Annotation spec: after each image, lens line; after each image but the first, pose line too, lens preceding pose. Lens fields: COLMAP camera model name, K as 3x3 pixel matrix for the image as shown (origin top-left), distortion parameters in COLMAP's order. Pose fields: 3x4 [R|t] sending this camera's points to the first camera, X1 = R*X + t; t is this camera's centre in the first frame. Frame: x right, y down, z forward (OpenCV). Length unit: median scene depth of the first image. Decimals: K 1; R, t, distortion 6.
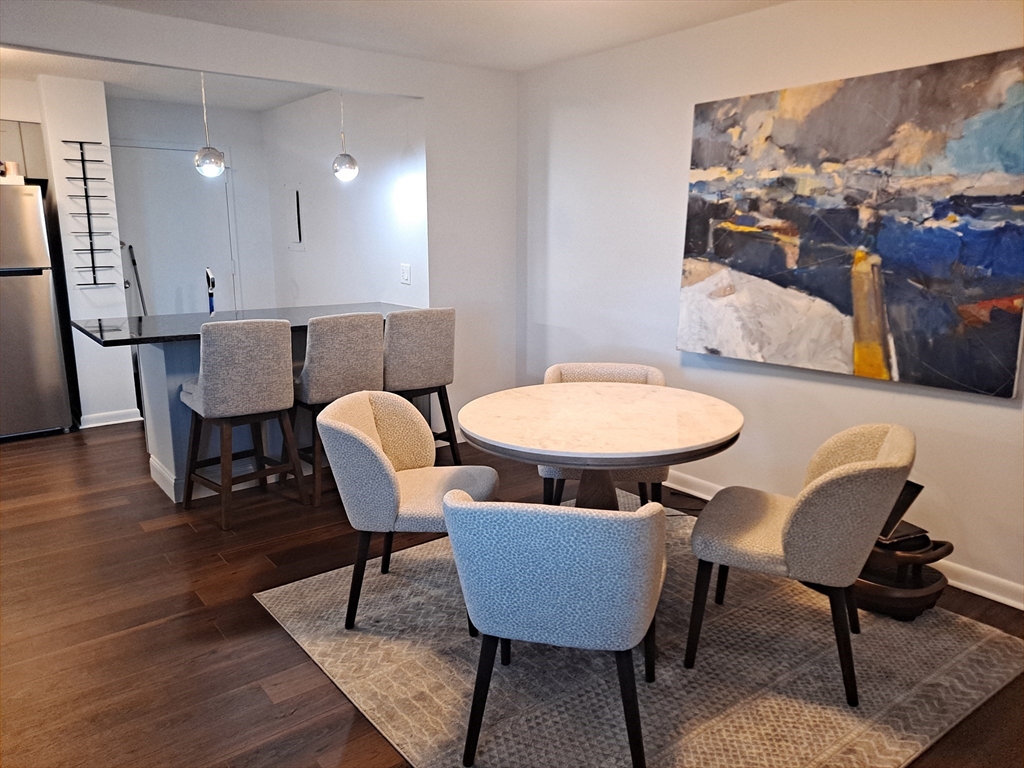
lens RADIAL K [[738.6, 0, 512.0], [0, 738.6, 384.0], [0, 0, 1]] dist [0.001660, -0.002585]
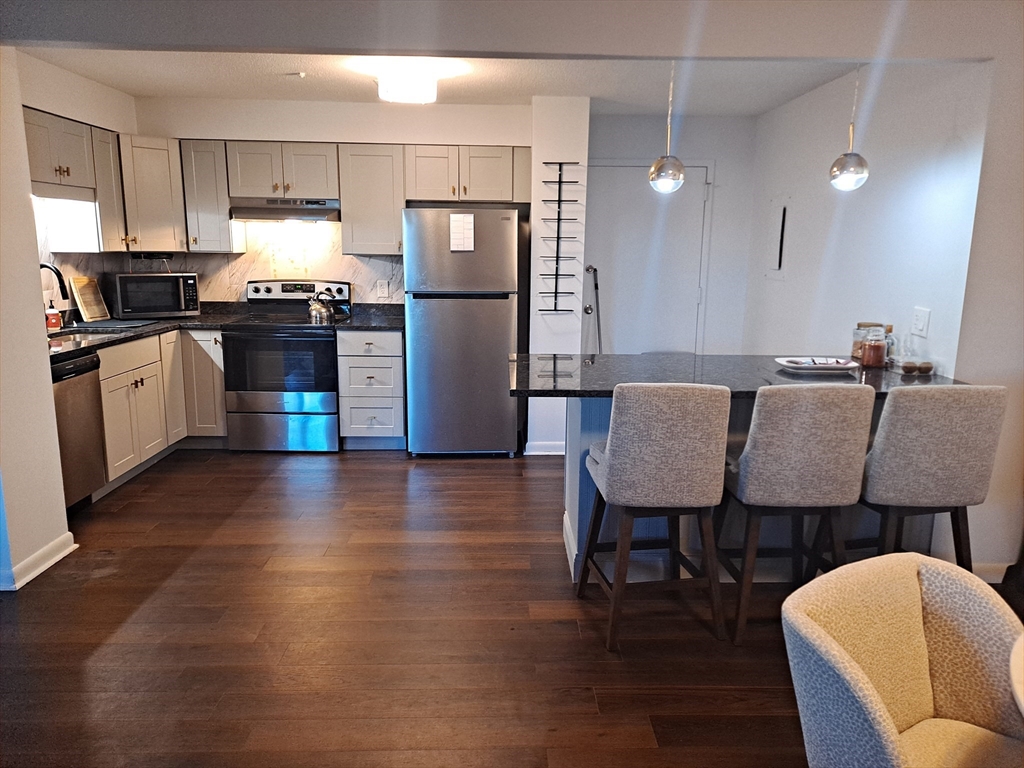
lens RADIAL K [[746.7, 0, 513.1], [0, 746.7, 407.8], [0, 0, 1]] dist [0.029175, 0.002082]
pose [[0.811315, 0.127884, -0.570451, -0.034751], [-0.126389, 0.991073, 0.042426, -0.045014], [0.570784, 0.037678, 0.820235, 0.176956]]
